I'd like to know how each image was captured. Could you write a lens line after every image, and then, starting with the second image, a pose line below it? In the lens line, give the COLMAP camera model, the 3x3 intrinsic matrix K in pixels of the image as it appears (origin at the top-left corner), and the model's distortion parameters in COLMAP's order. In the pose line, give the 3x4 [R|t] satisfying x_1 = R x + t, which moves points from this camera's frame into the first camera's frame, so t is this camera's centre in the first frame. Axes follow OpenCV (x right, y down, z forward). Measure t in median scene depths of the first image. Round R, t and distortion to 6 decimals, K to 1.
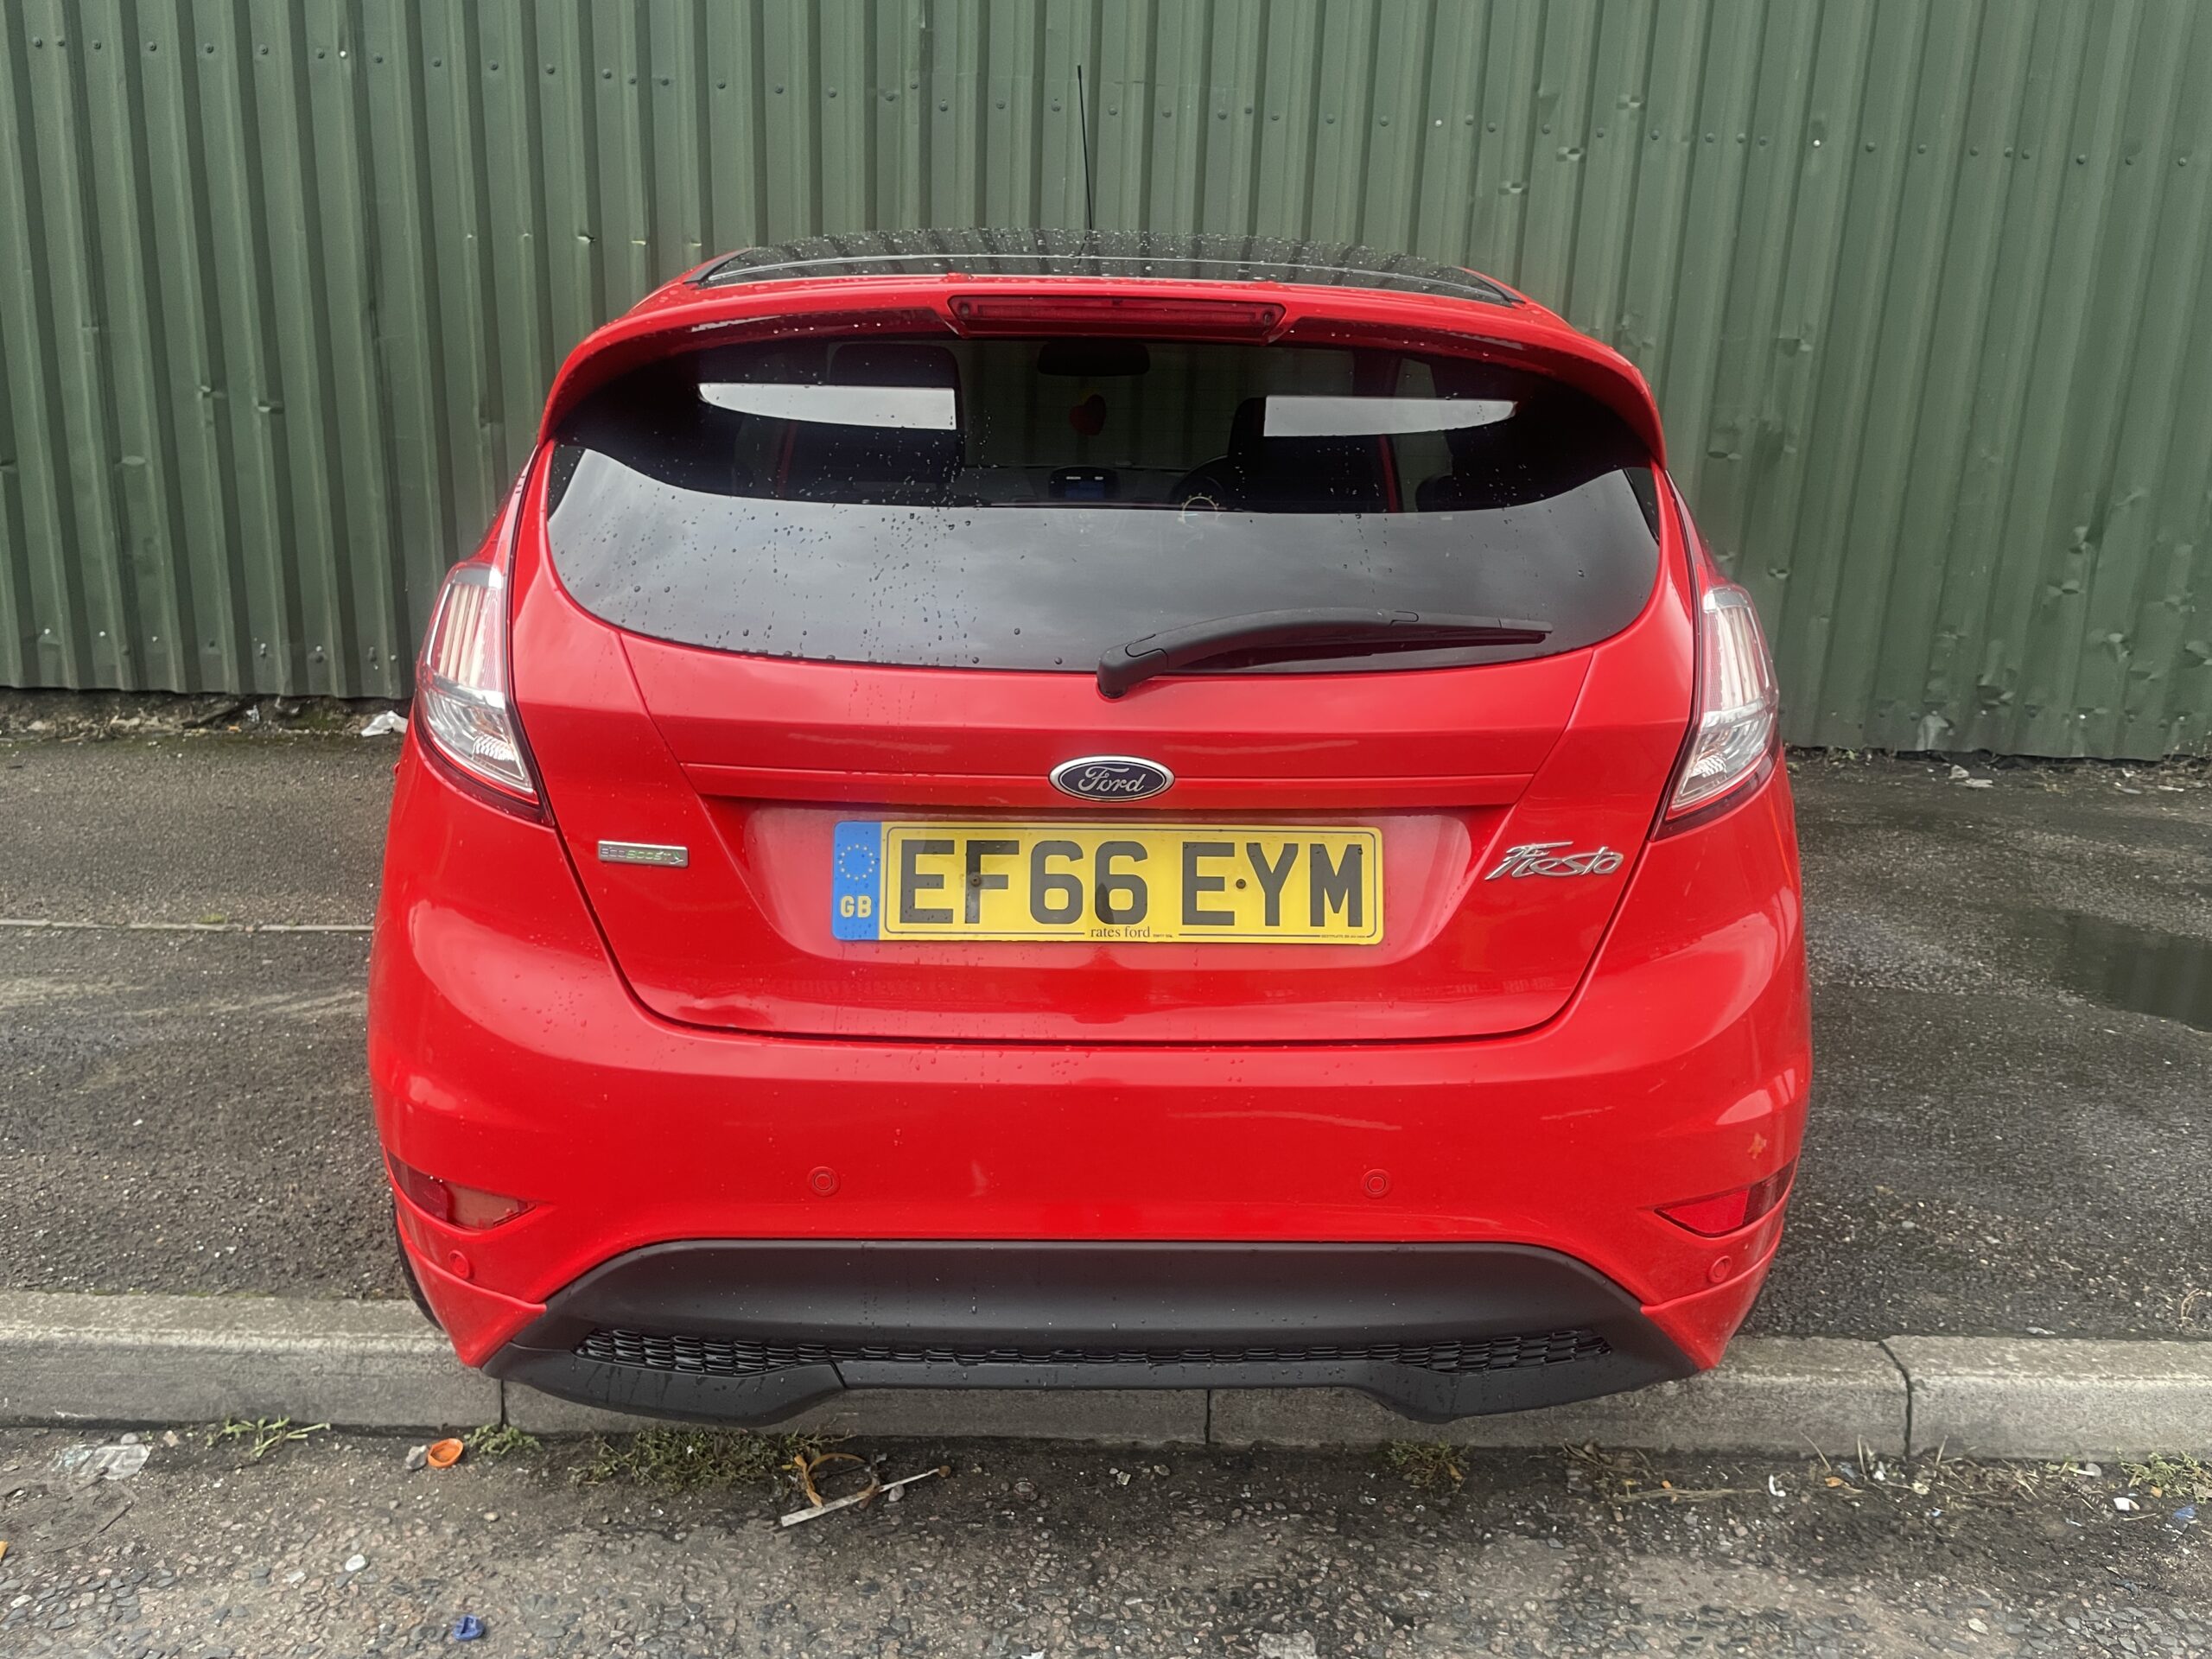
lens RADIAL K [[1670.3, 0, 1106.0], [0, 1670.3, 829.5], [0, 0, 1]] dist [0.100602, -0.135820]
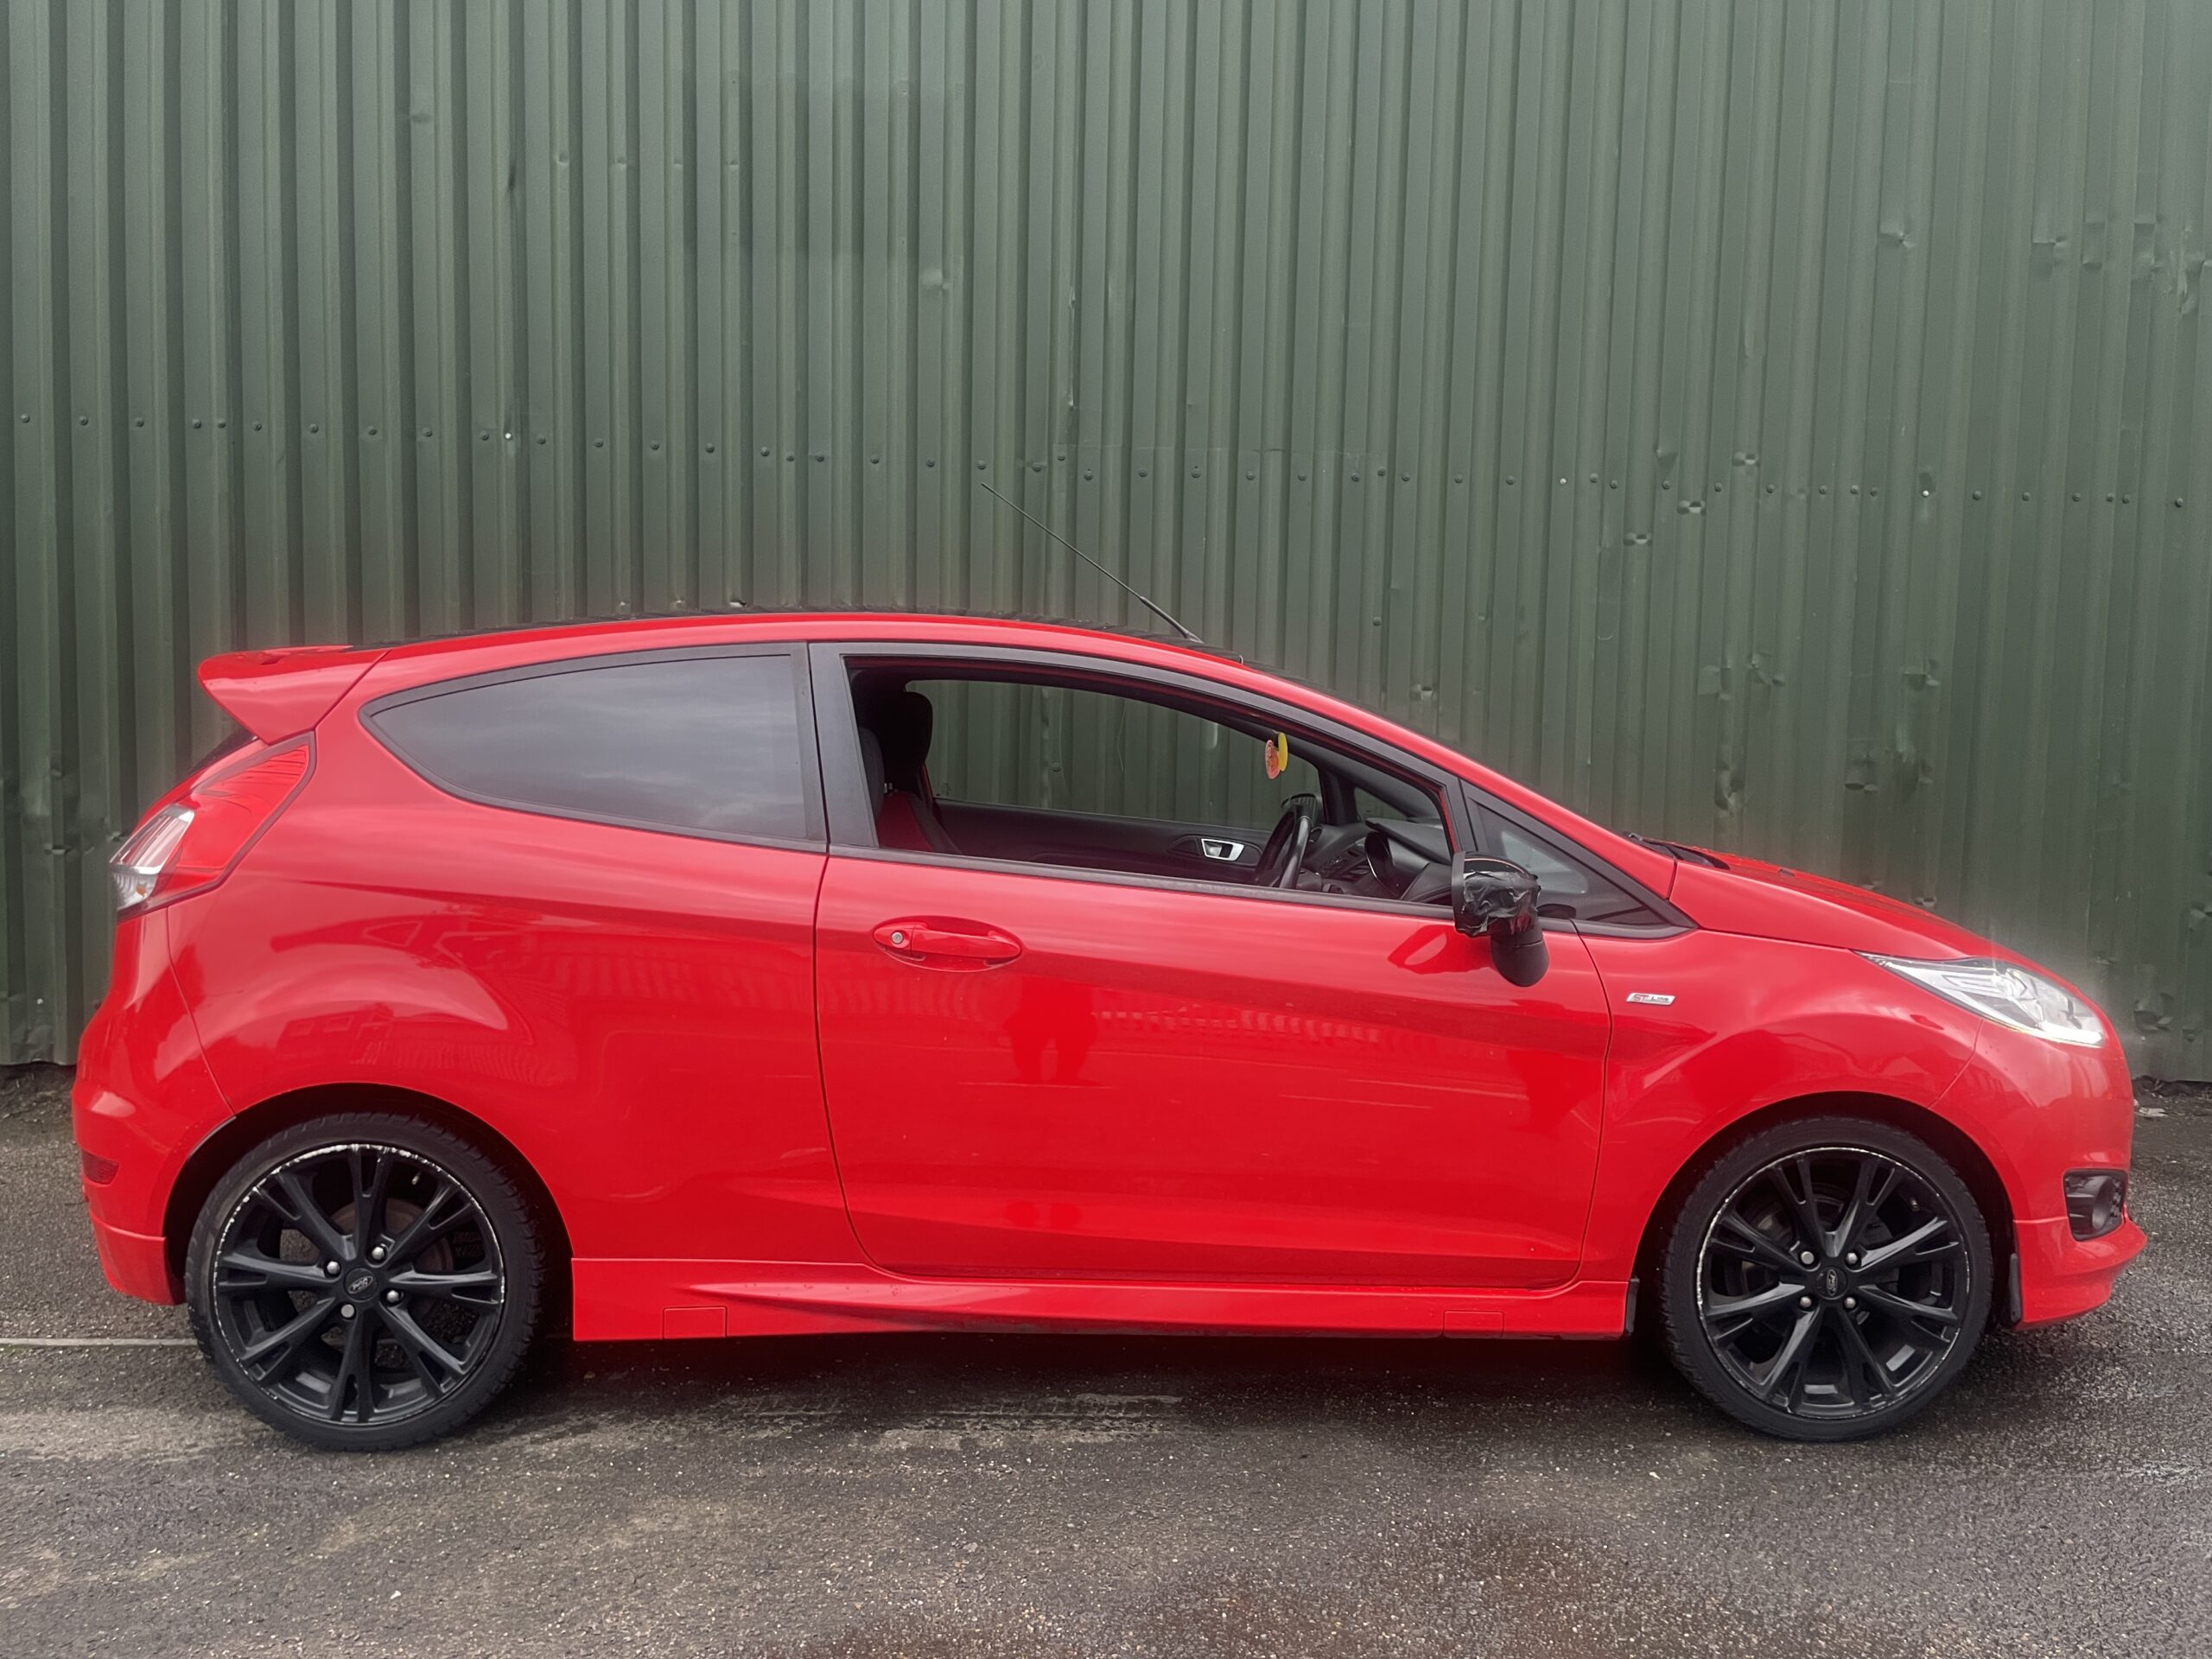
lens RADIAL K [[1670.3, 0, 1106.0], [0, 1670.3, 829.5], [0, 0, 1]] dist [0.100602, -0.135820]
pose [[0.999421, -0.021798, 0.026134, -0.116527], [0.026341, 0.981714, -0.188532, -0.020559], [-0.021546, 0.189112, 0.981719, 0.033590]]
